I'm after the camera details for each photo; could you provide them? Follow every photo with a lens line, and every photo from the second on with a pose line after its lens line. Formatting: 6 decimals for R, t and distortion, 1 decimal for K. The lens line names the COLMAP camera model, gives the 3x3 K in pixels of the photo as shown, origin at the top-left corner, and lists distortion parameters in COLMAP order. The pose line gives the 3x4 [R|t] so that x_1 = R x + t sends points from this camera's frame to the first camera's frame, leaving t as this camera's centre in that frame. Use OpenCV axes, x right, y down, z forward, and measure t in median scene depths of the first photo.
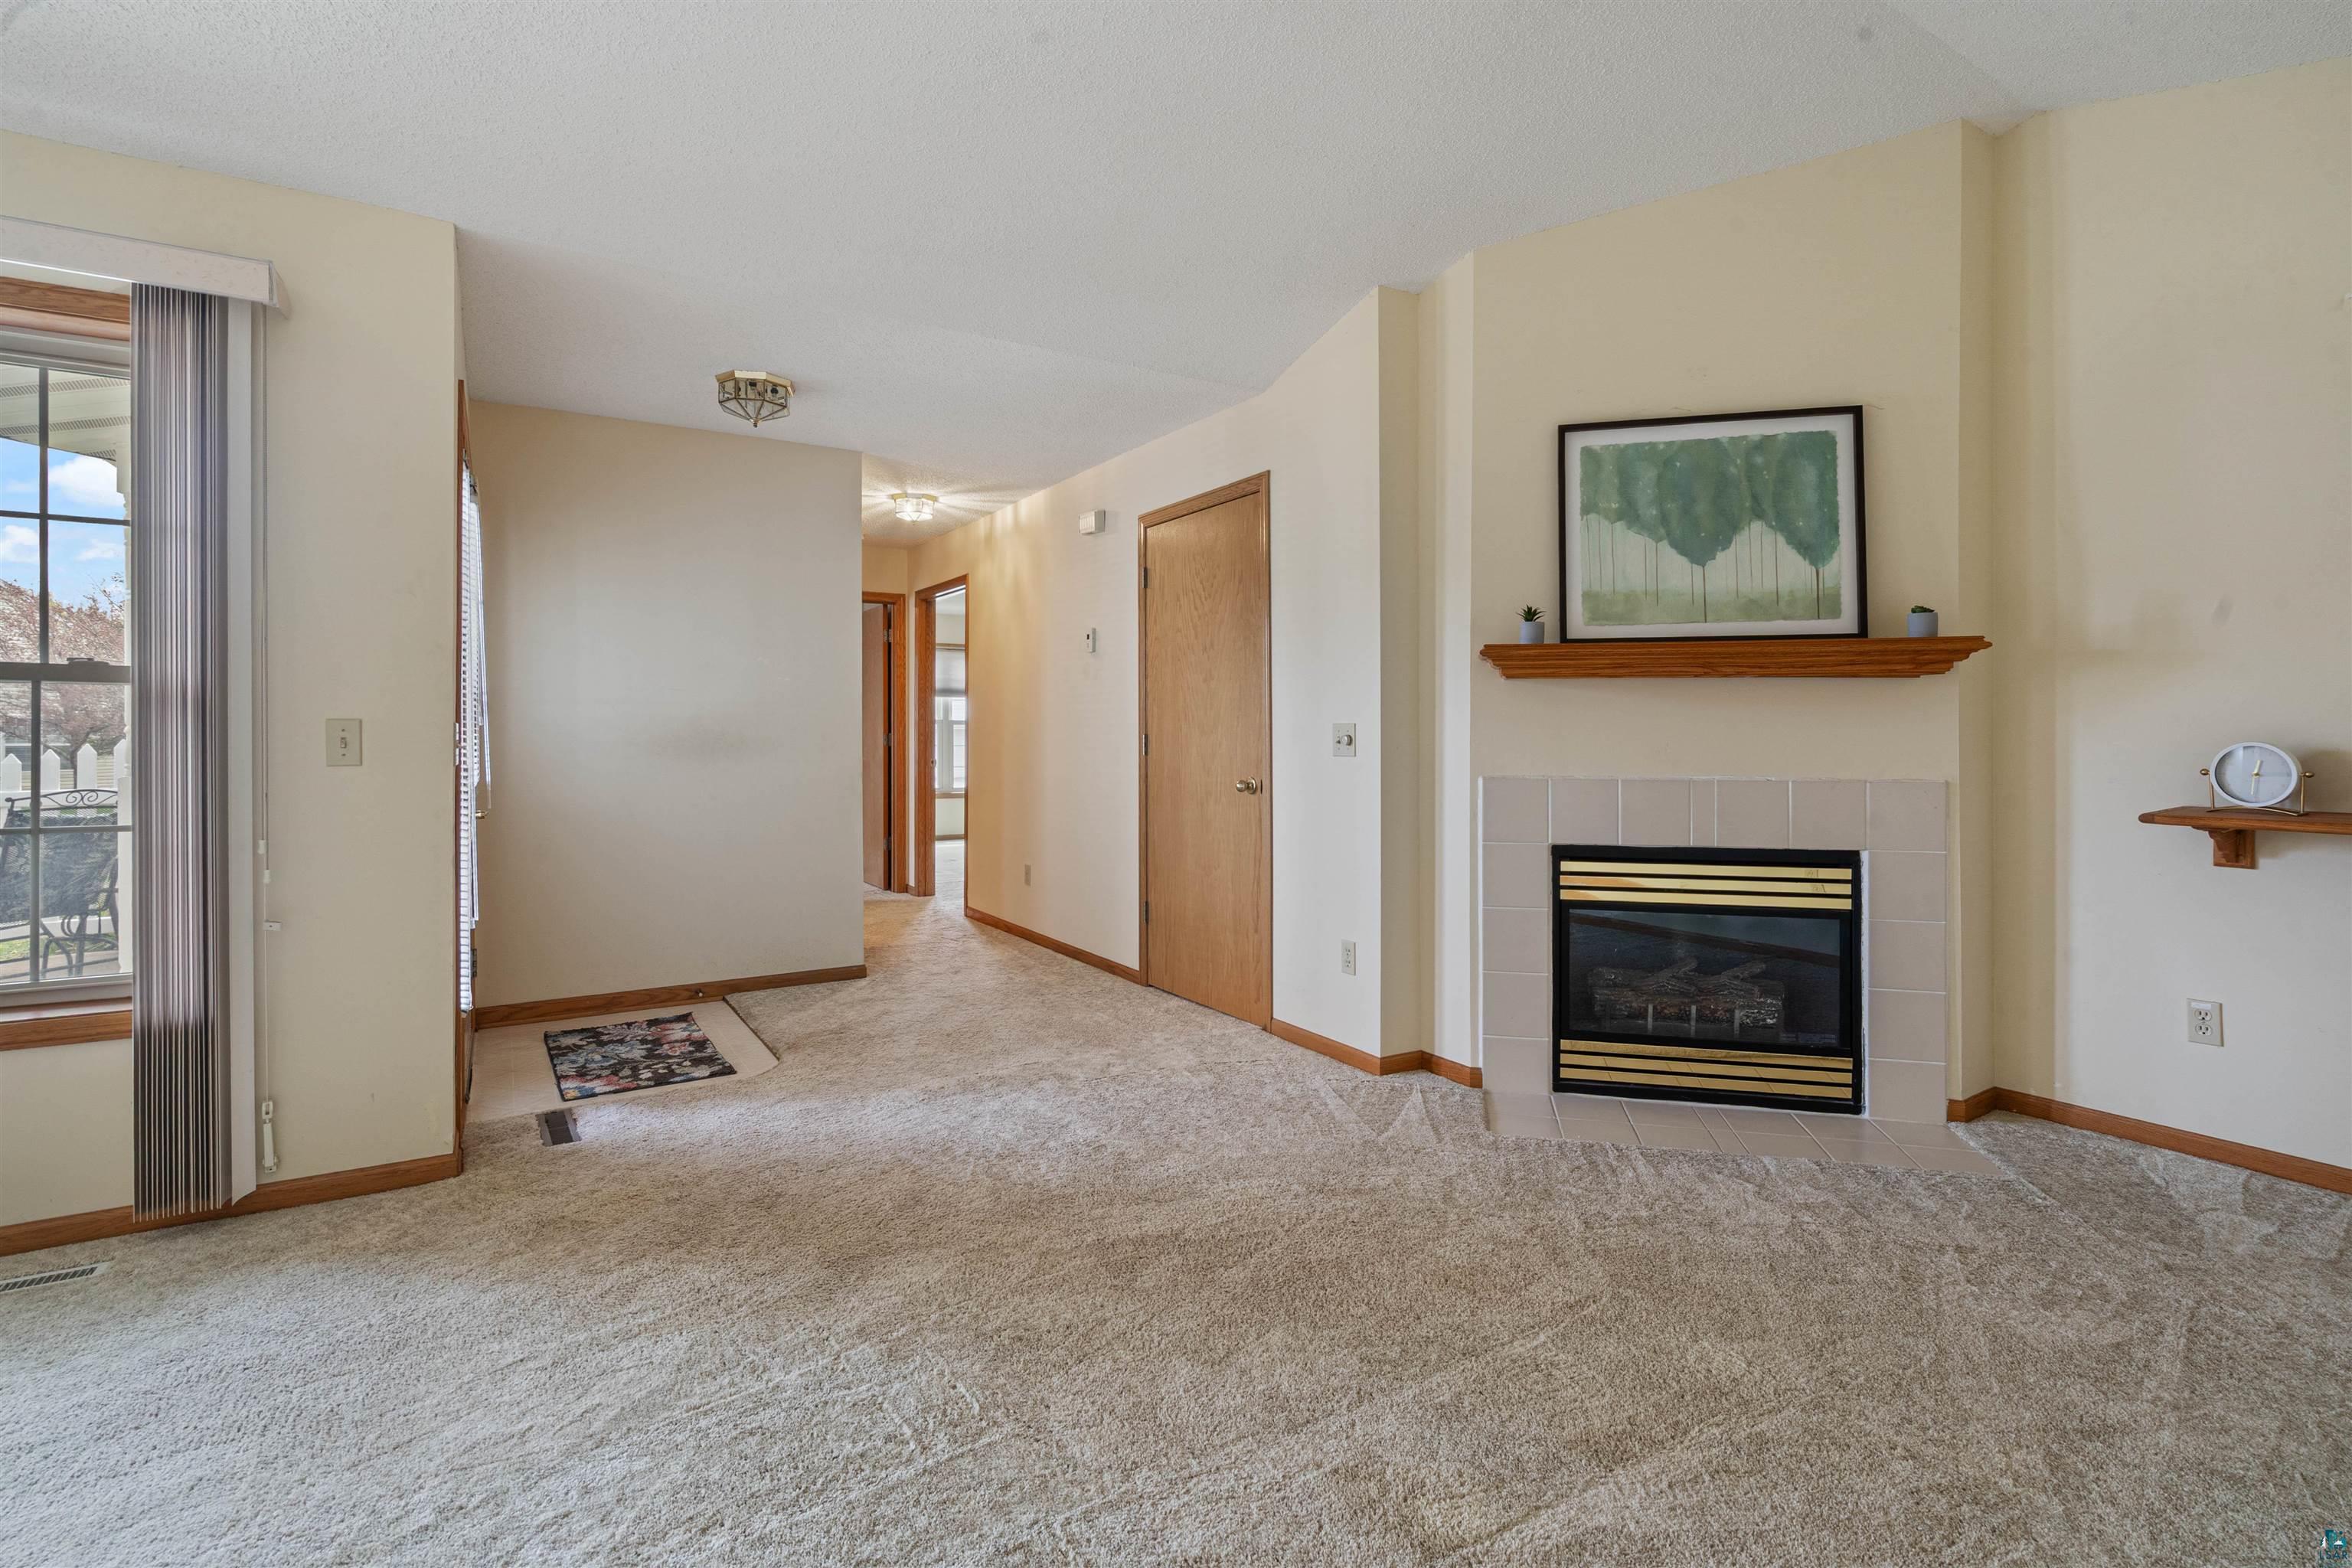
lens RADIAL K [[1102.9, 0, 1174.4], [0, 1102.9, 727.2], [0, 0, 1]] dist [-0.001816, -0.000219]
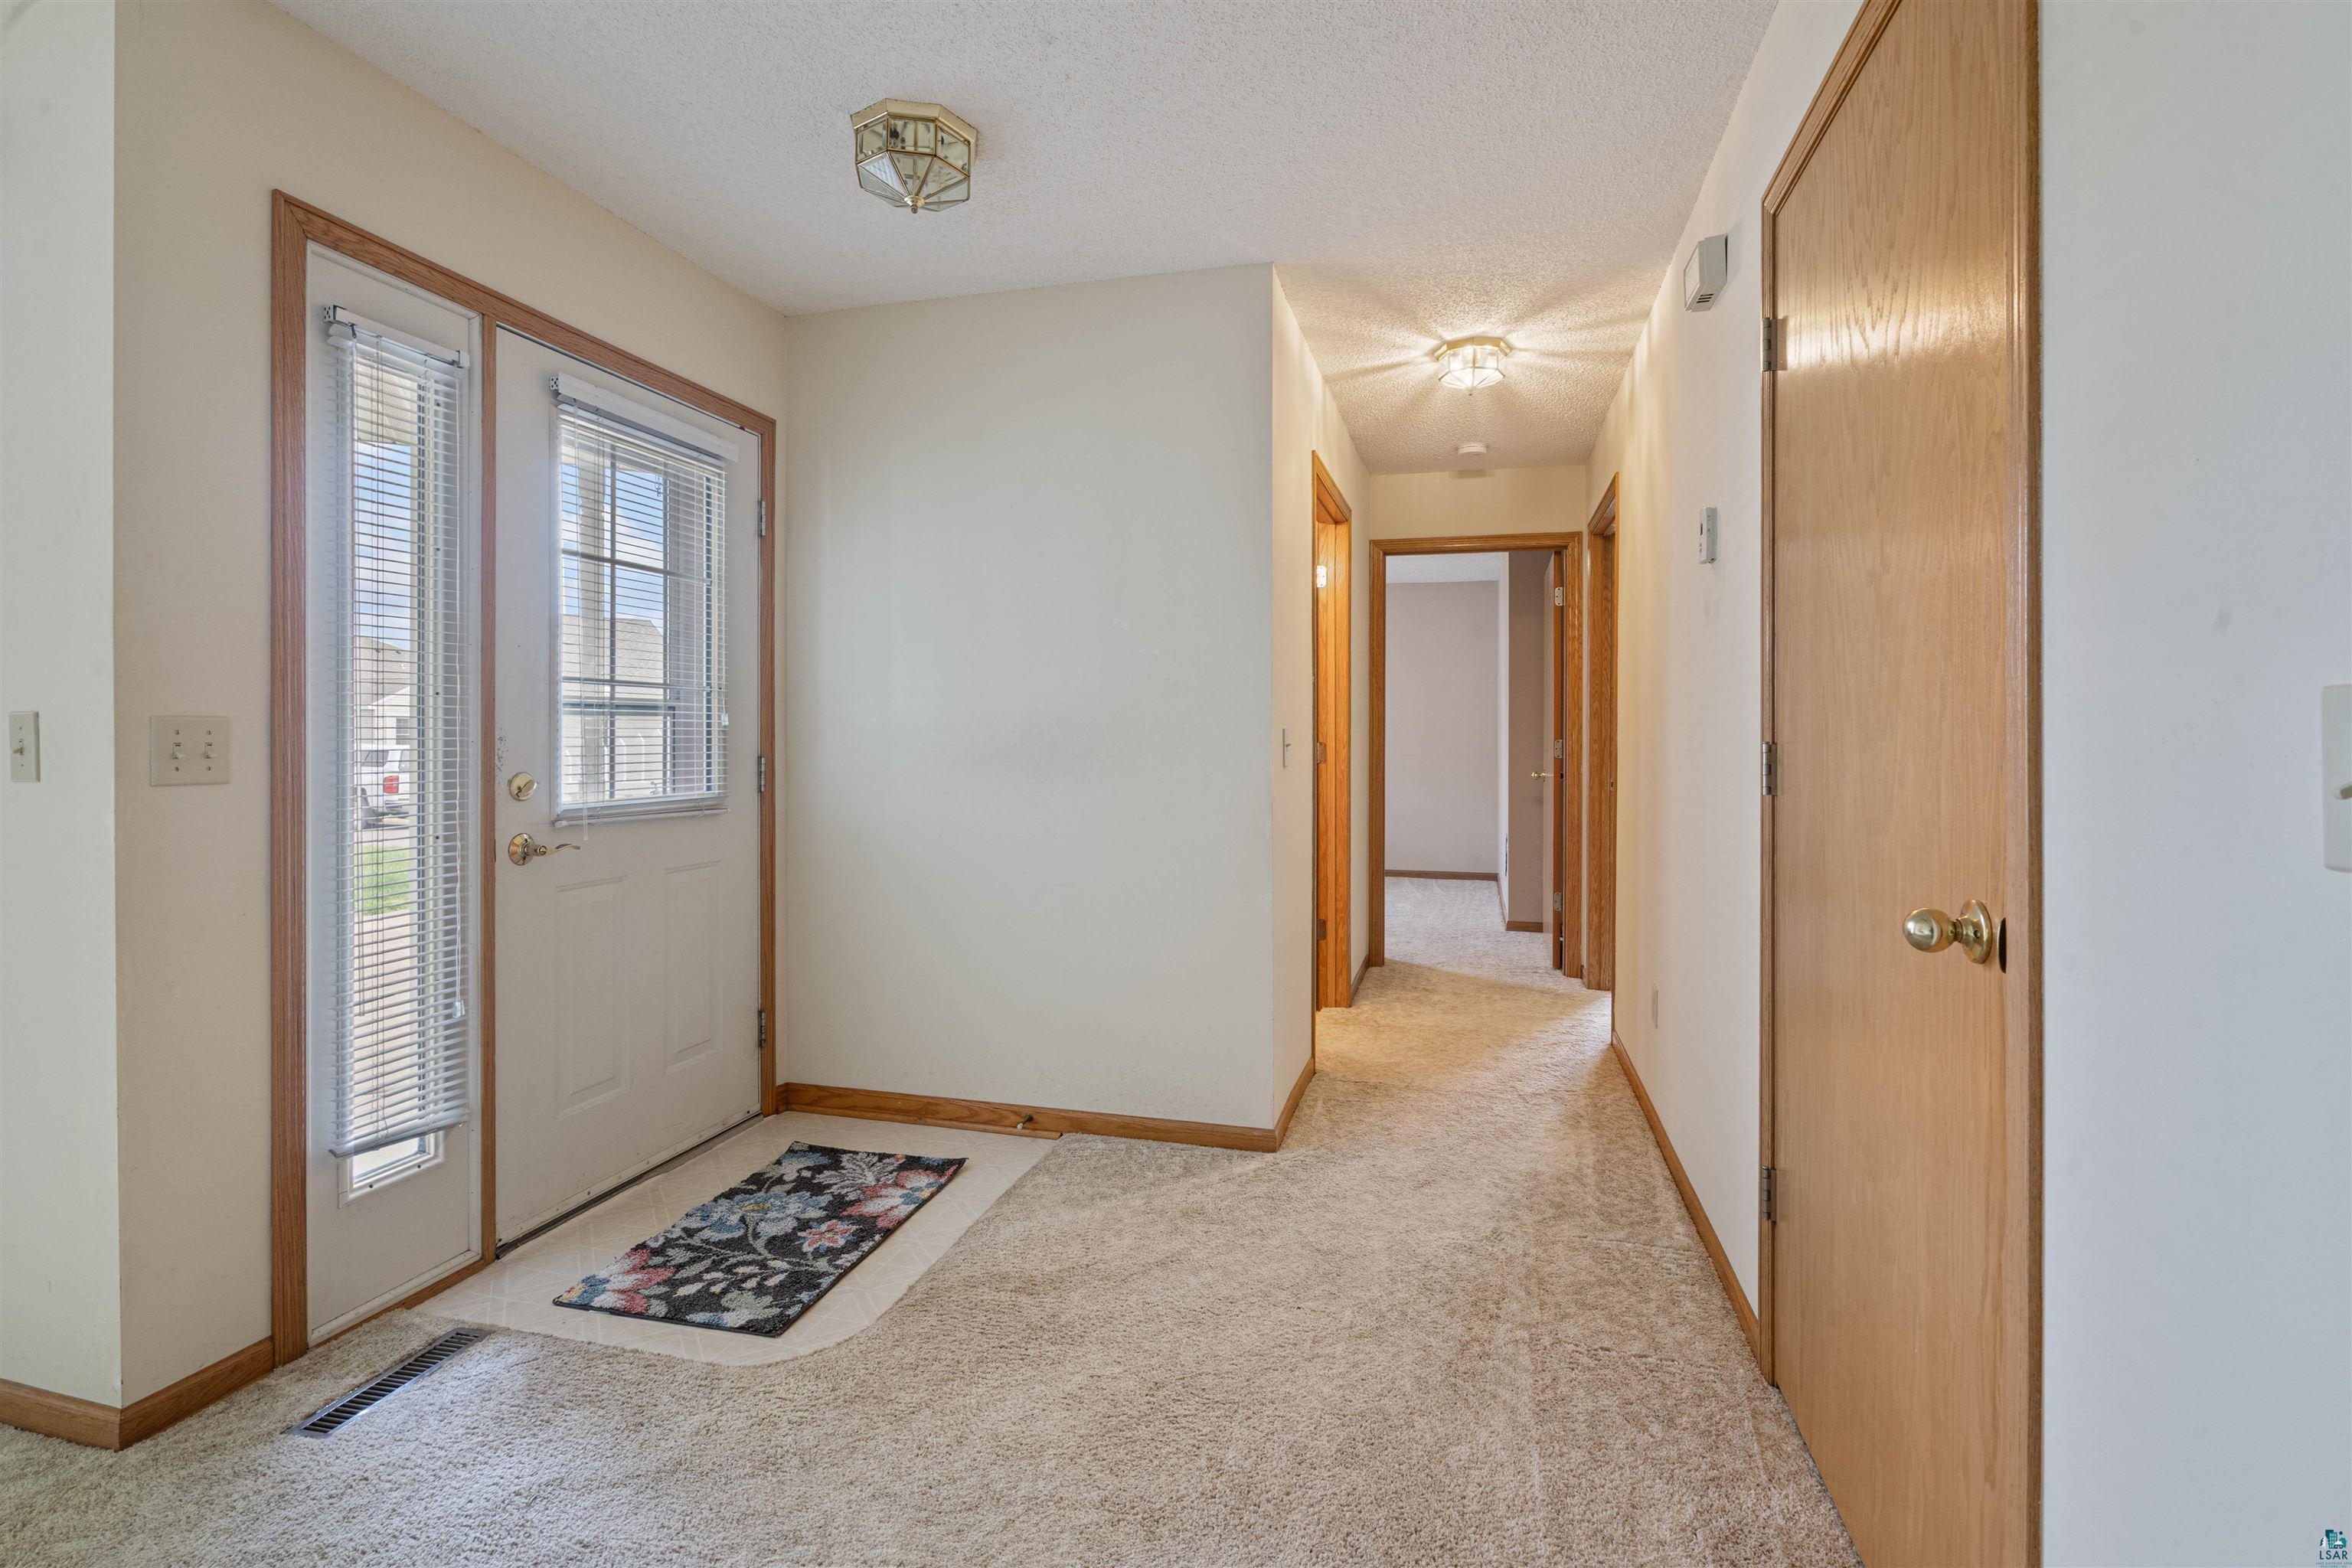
lens RADIAL K [[1102.9, 0, 1174.4], [0, 1102.9, 727.2], [0, 0, 1]] dist [-0.001816, -0.000219]
pose [[0.682541, -0.000655, -0.730847, 0.118027], [0.000687, 1.000000, -0.000255, 0.000256], [0.730847, -0.000328, 0.682541, 0.570896]]
